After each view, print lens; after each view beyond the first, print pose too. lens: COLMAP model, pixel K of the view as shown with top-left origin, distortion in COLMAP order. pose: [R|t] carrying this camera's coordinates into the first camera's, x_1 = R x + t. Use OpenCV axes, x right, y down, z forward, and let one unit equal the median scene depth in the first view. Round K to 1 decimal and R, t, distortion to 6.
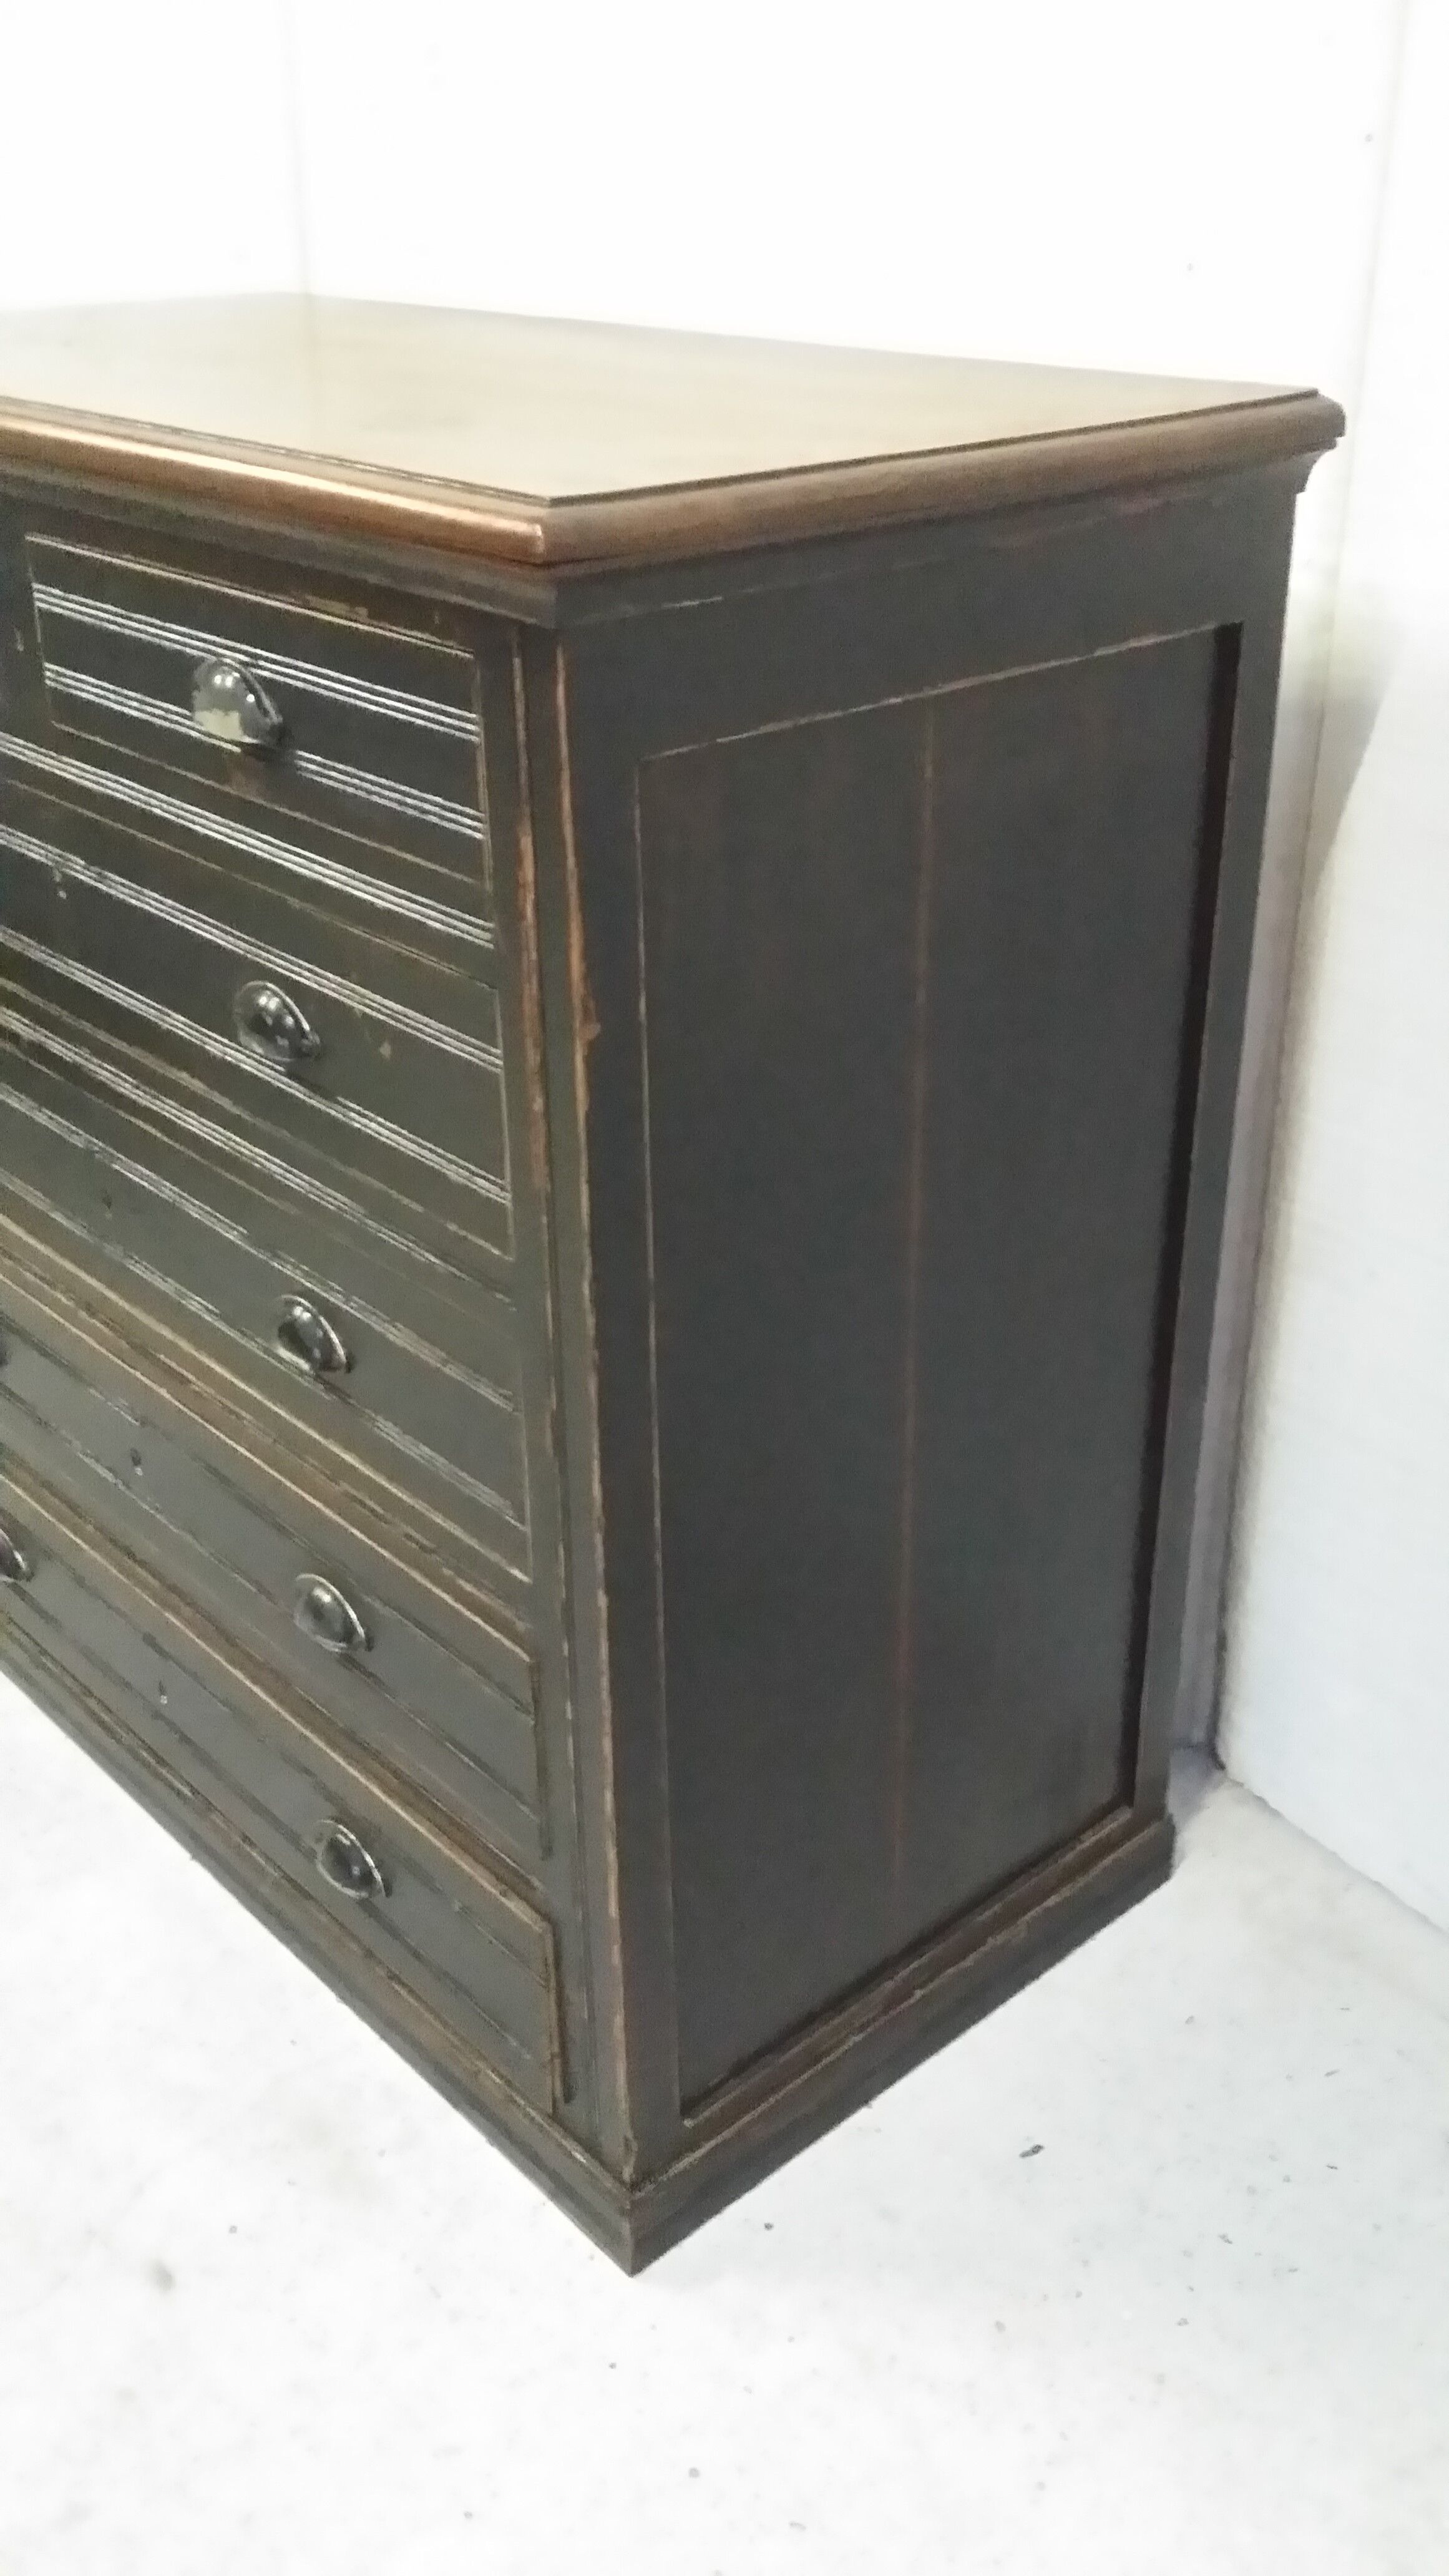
lens RADIAL K [[2291.0, 0, 734.1], [0, 2291.0, 1302.7], [0, 0, 1]] dist [0.041196, -0.078358]
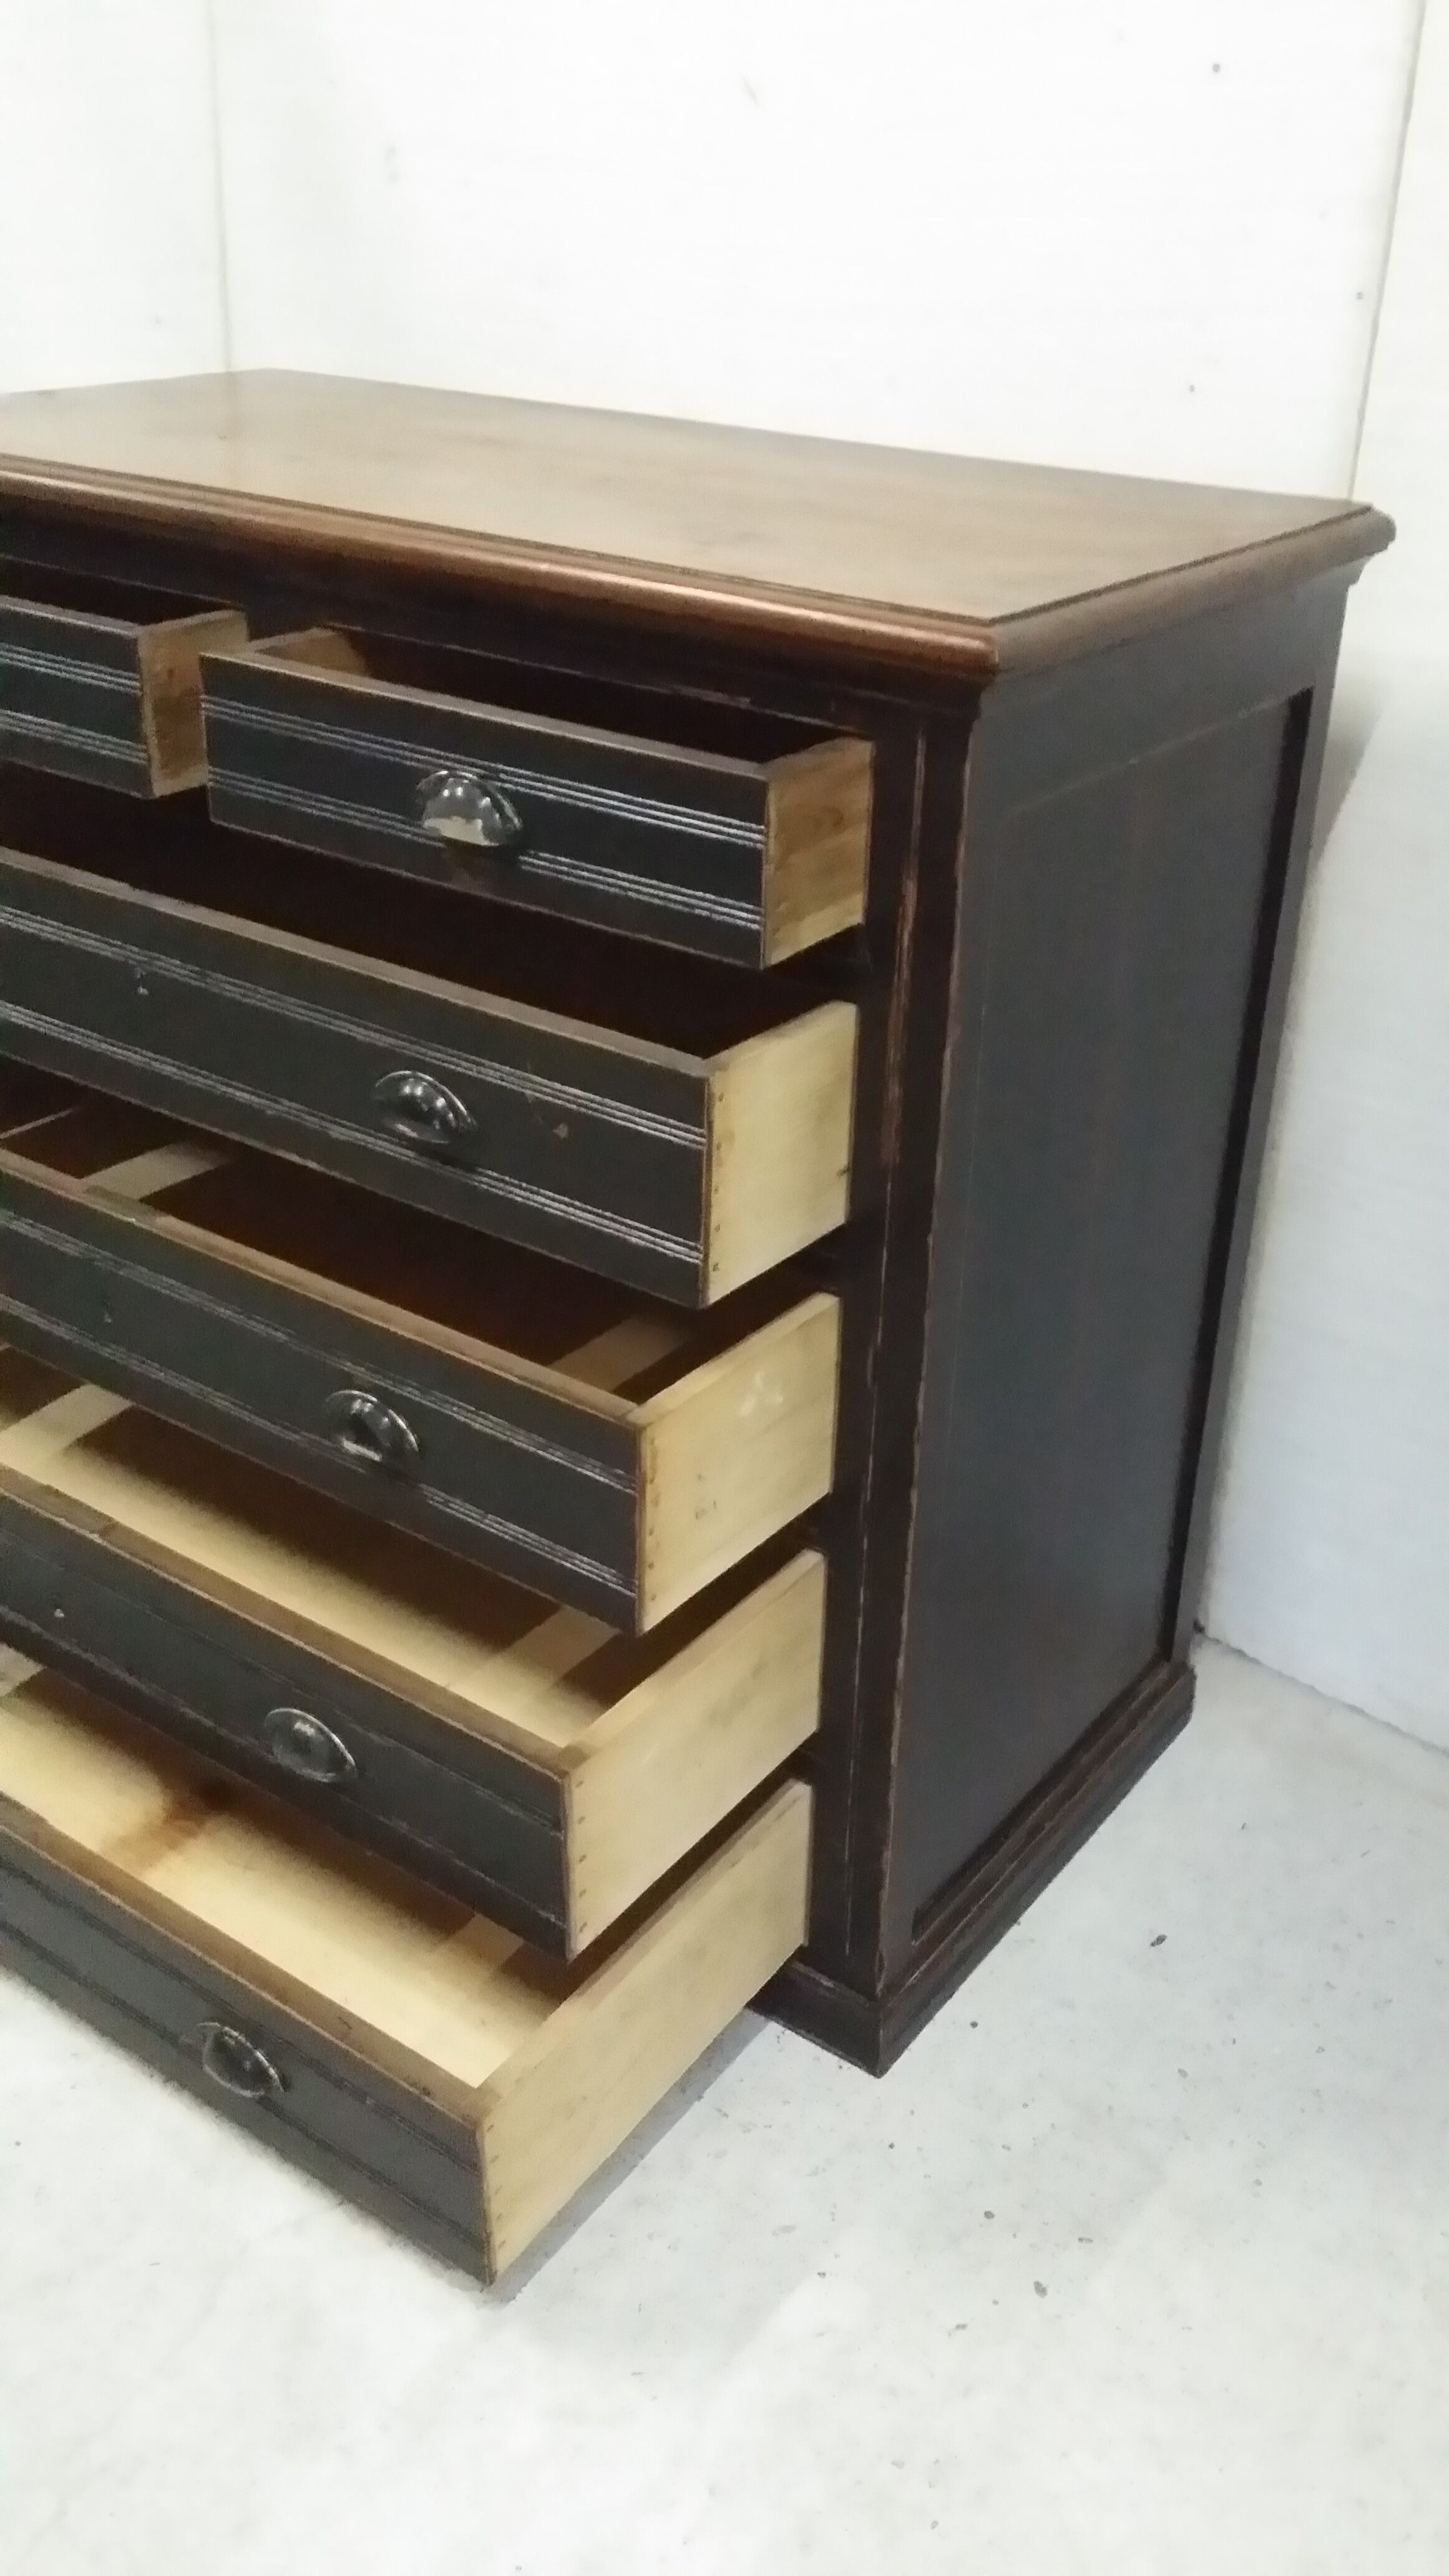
lens RADIAL K [[2291.0, 0, 727.2], [0, 2291.0, 1292.7], [0, 0, 1]] dist [0.041196, -0.078358]
pose [[0.976476, -0.066186, 0.205218, -0.324809], [0.066045, 0.997788, 0.007542, 0.004138], [-0.205263, 0.006189, 0.978687, -0.143512]]
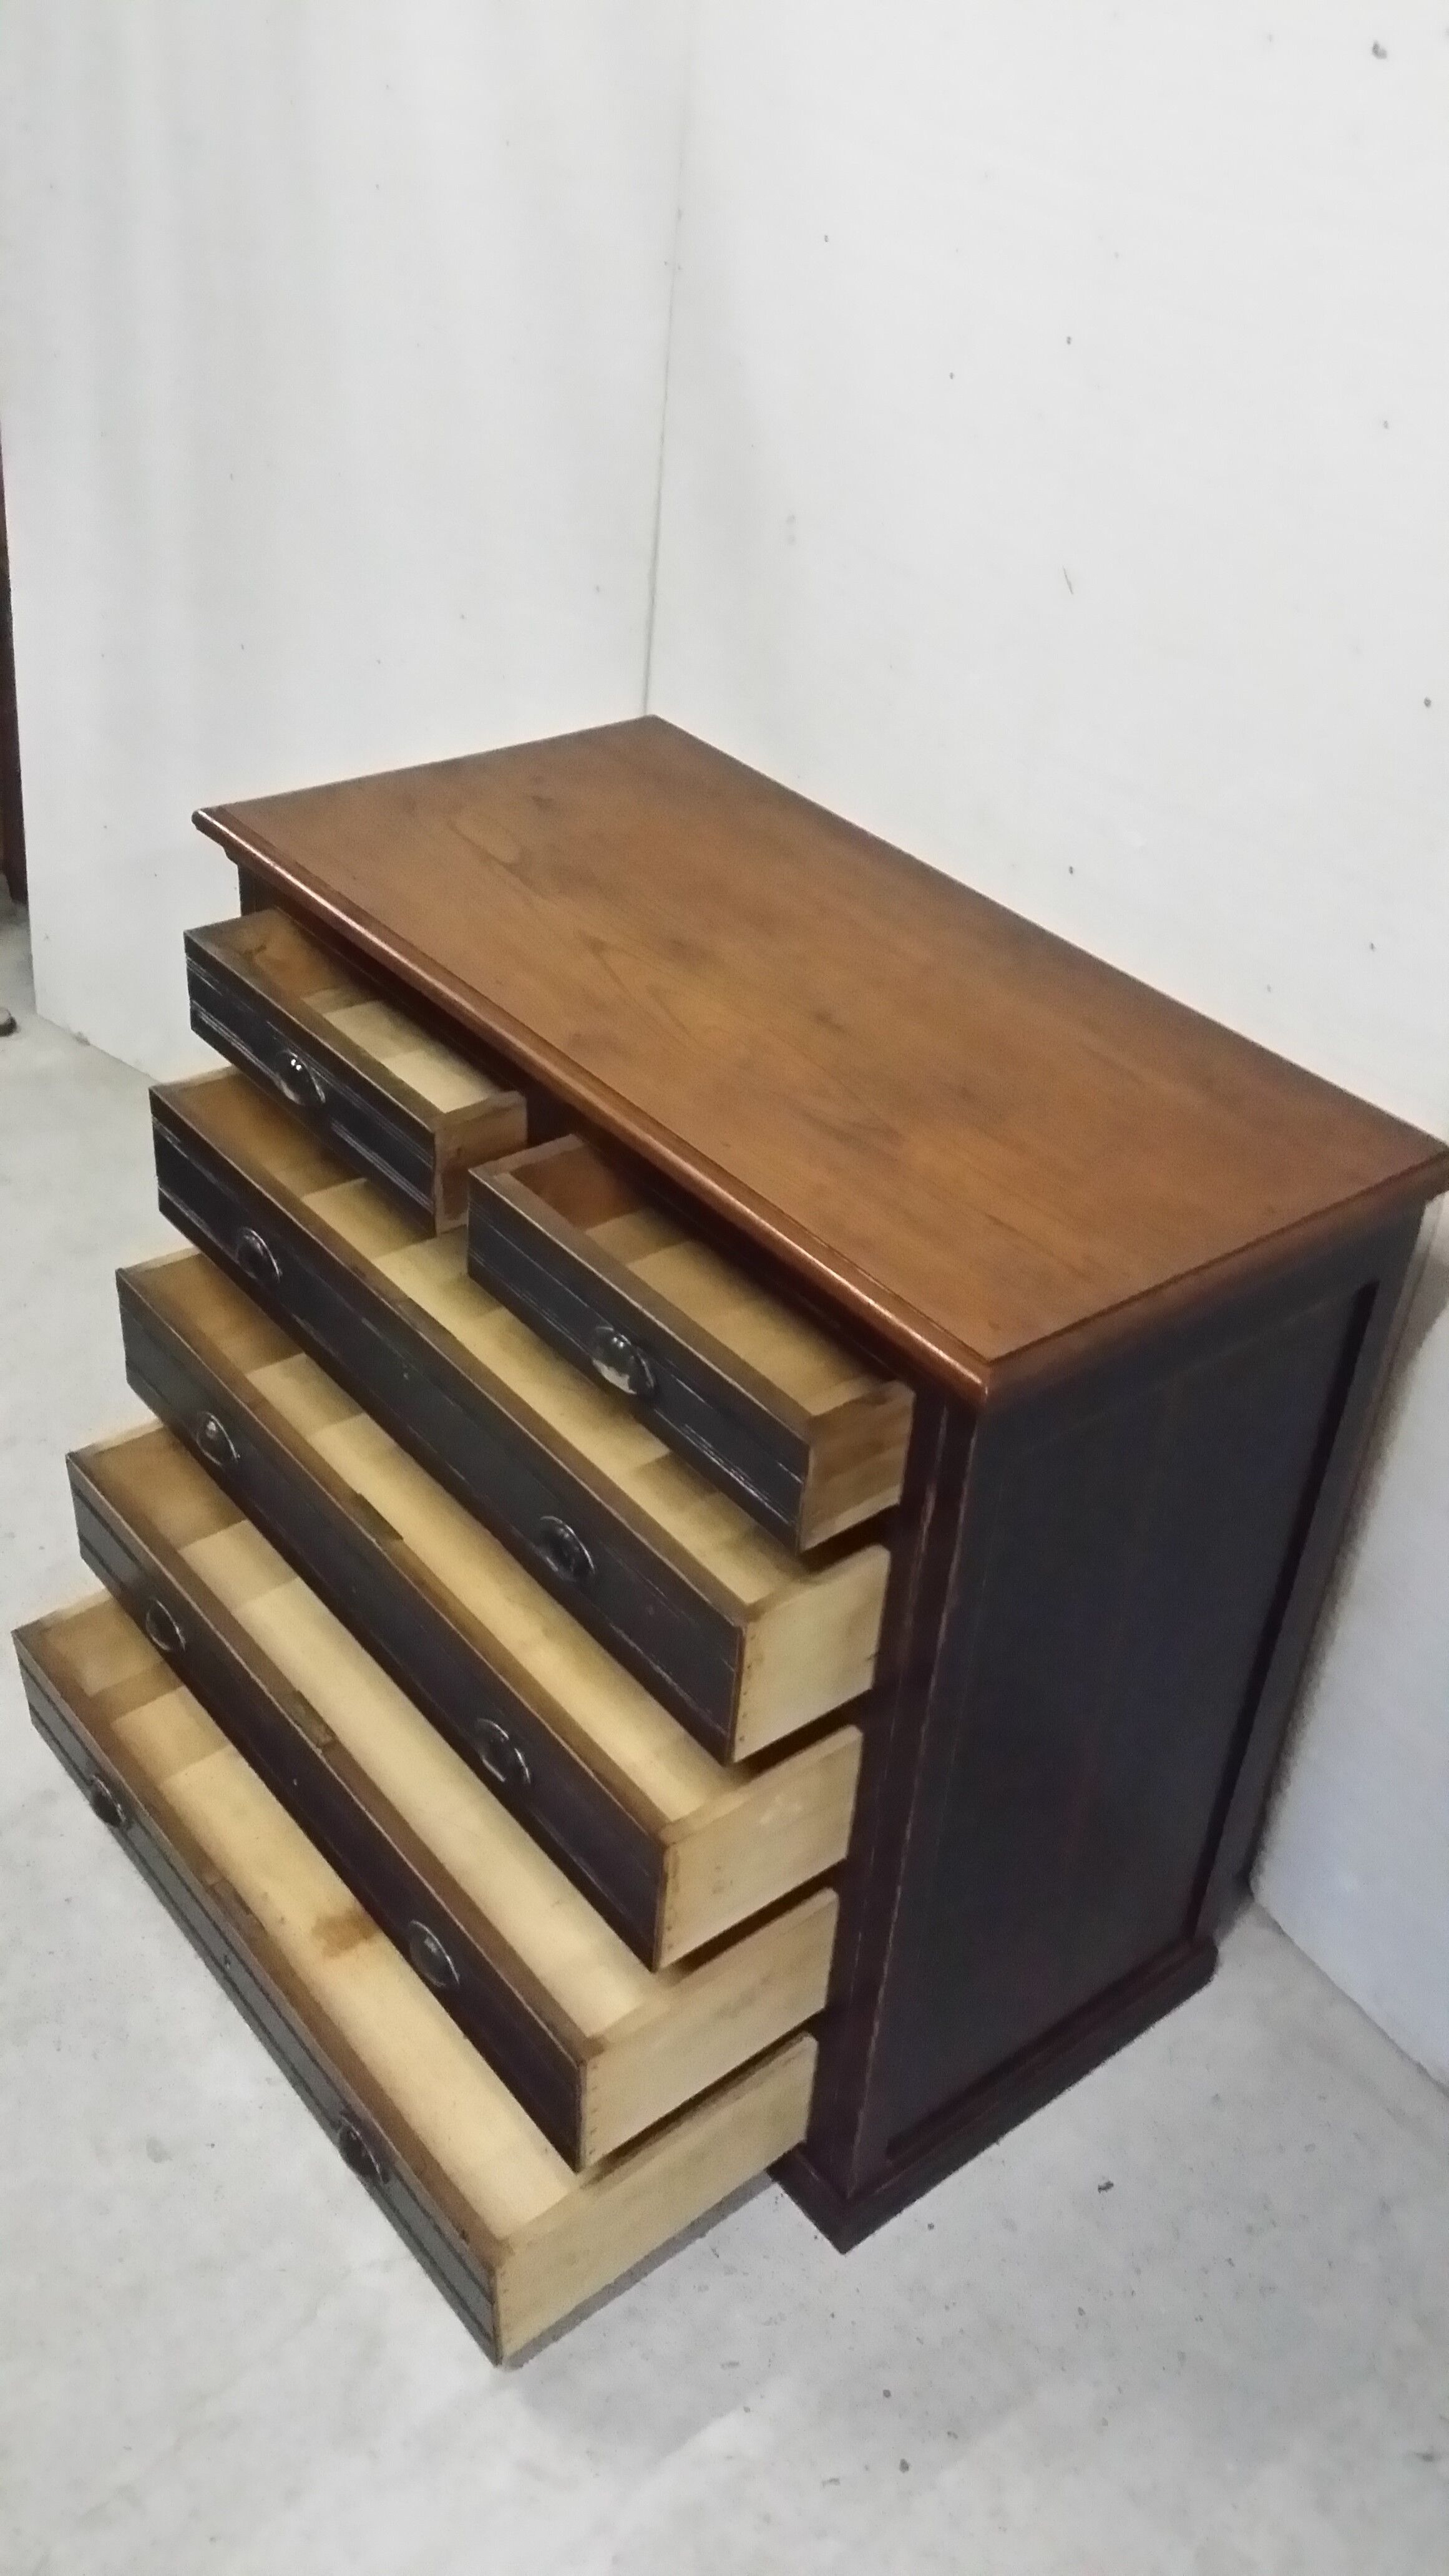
lens RADIAL K [[2291.0, 0, 737.2], [0, 2291.0, 1275.1], [0, 0, 1]] dist [0.041196, -0.078358]
pose [[0.995410, 0.095360, 0.008089, -0.181330], [-0.095658, 0.988818, 0.114403, -0.373462], [0.002911, -0.114651, 0.993402, -0.427920]]
